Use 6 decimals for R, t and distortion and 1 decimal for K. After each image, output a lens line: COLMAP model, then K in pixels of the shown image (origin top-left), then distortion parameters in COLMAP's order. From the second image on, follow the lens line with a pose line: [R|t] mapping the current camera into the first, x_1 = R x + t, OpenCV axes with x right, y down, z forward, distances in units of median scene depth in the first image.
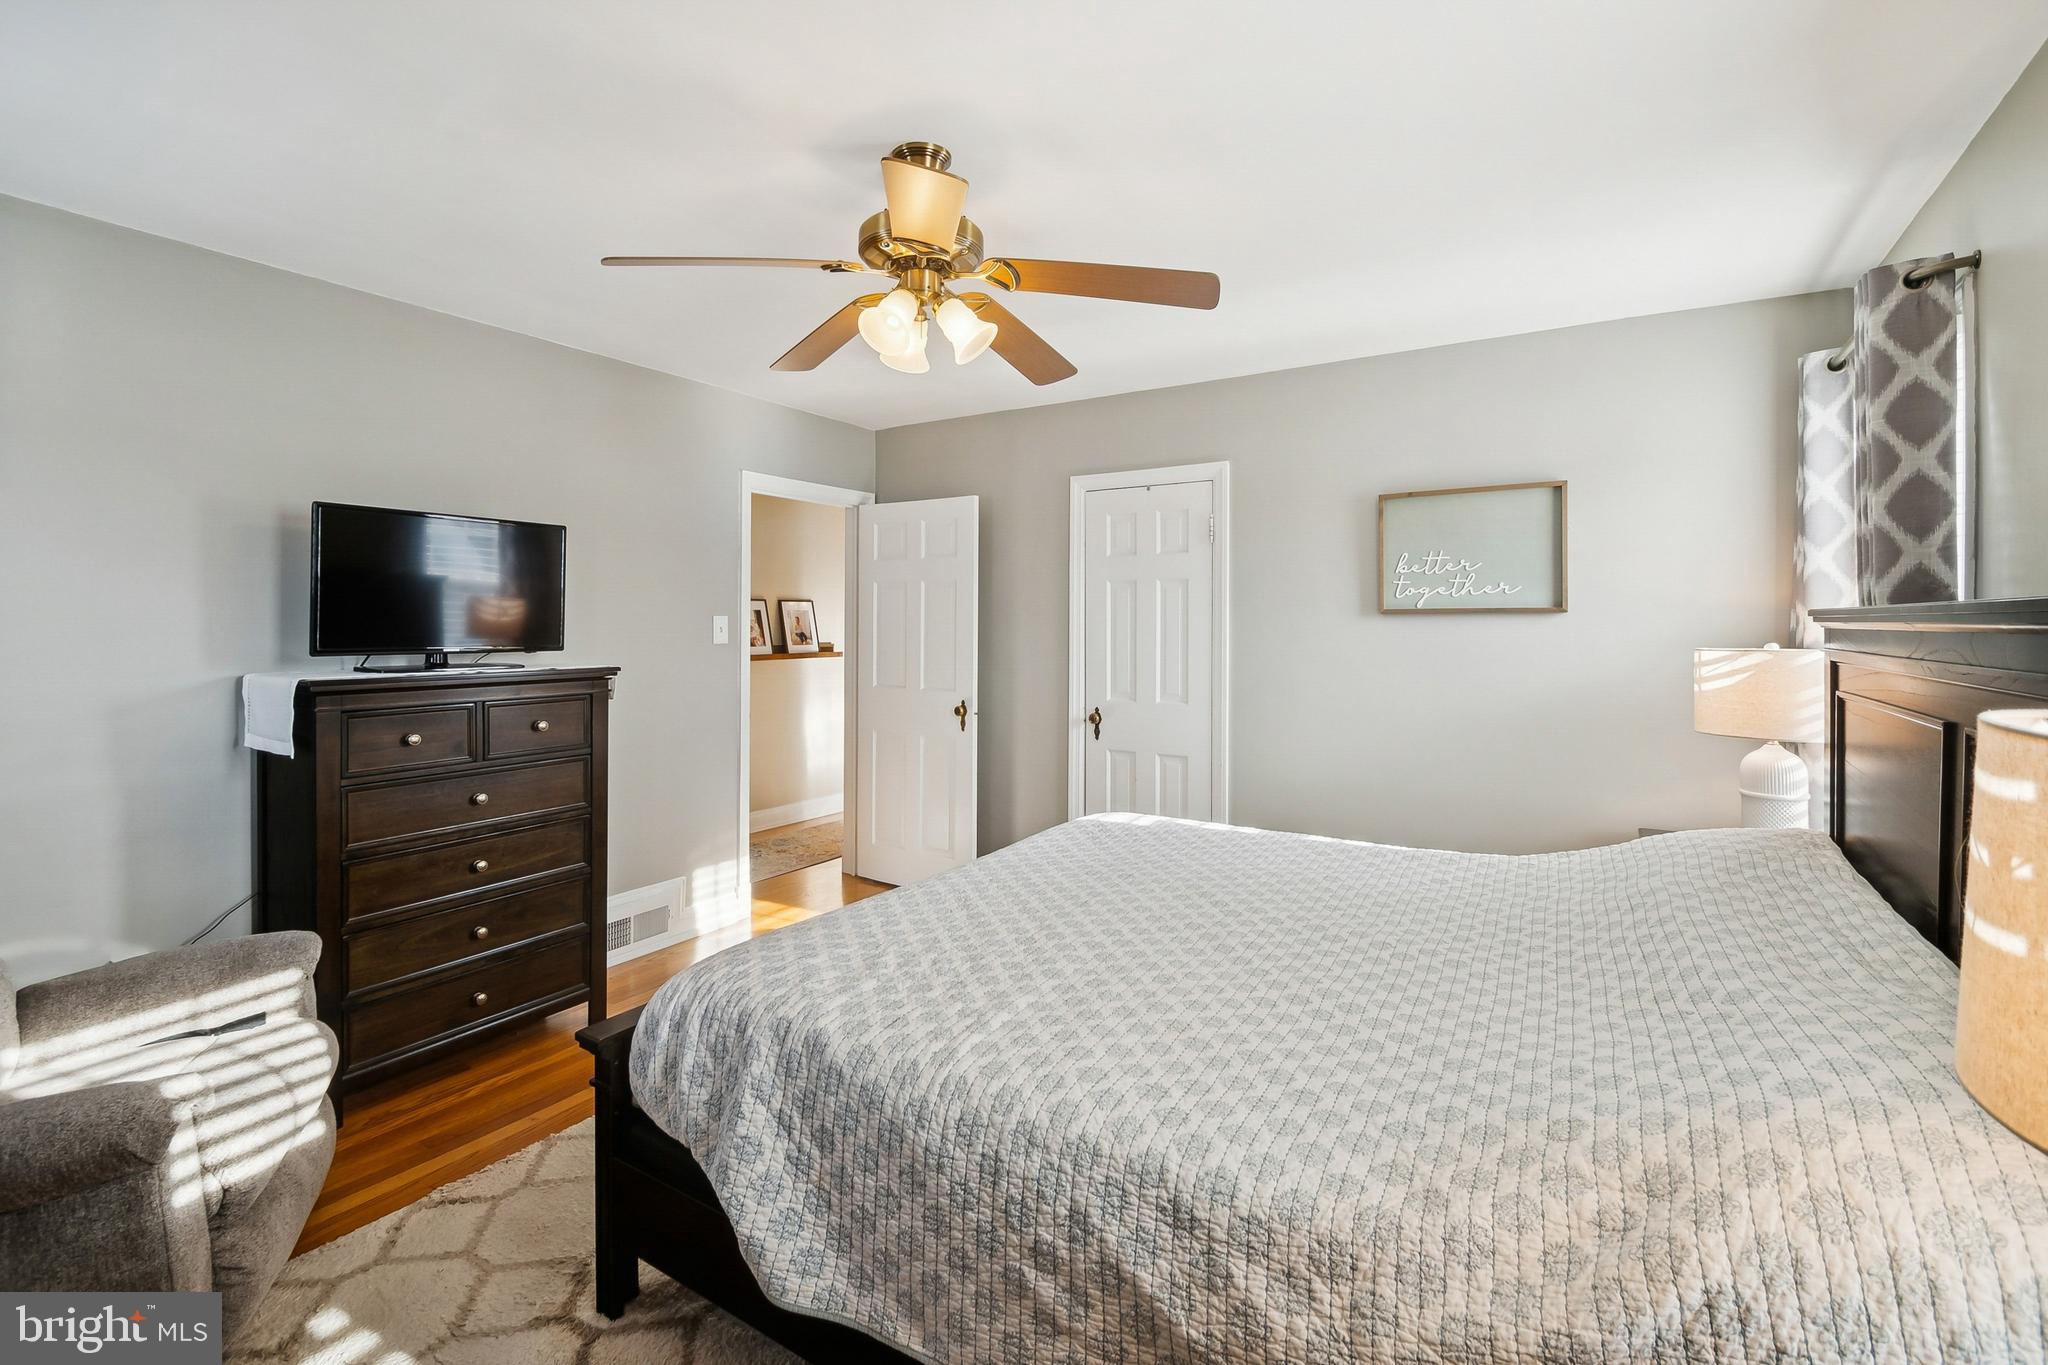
lens RADIAL K [[912.7, 0, 1021.5], [0, 912.7, 628.5], [0, 0, 1]] dist [-0.001047, -0.000307]
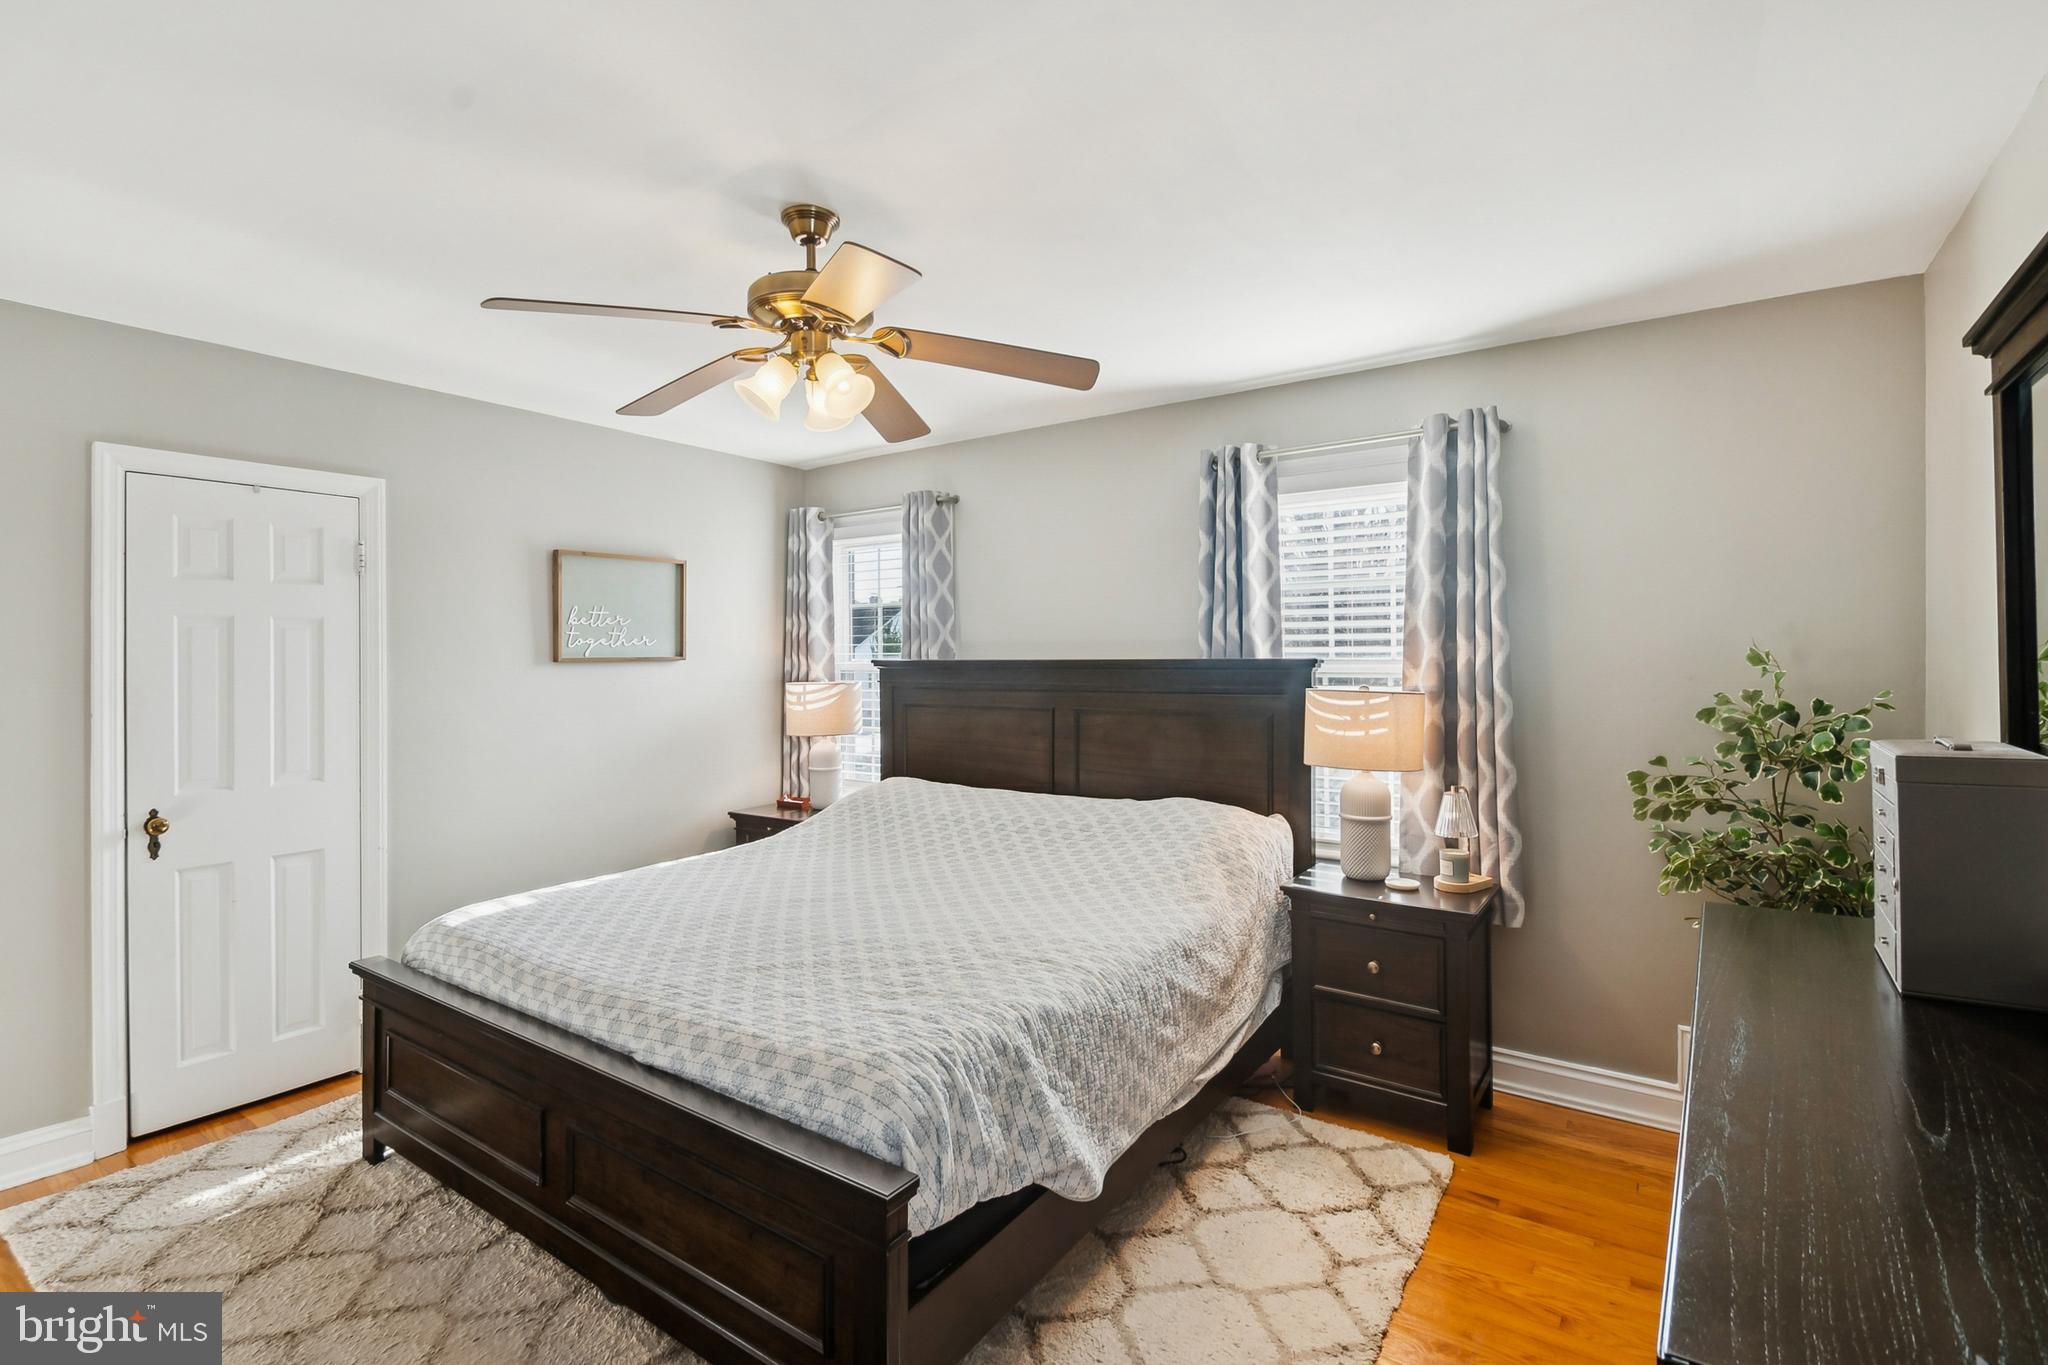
lens RADIAL K [[931.3, 0, 1023.7], [0, 931.3, 655.2], [0, 0, 1]] dist [-0.000136, -0.000075]
pose [[0.032710, 0.001074, 0.999464, -0.715544], [0.013796, 0.999904, -0.001526, -0.016864], [-0.999370, 0.013838, 0.032692, 0.466145]]
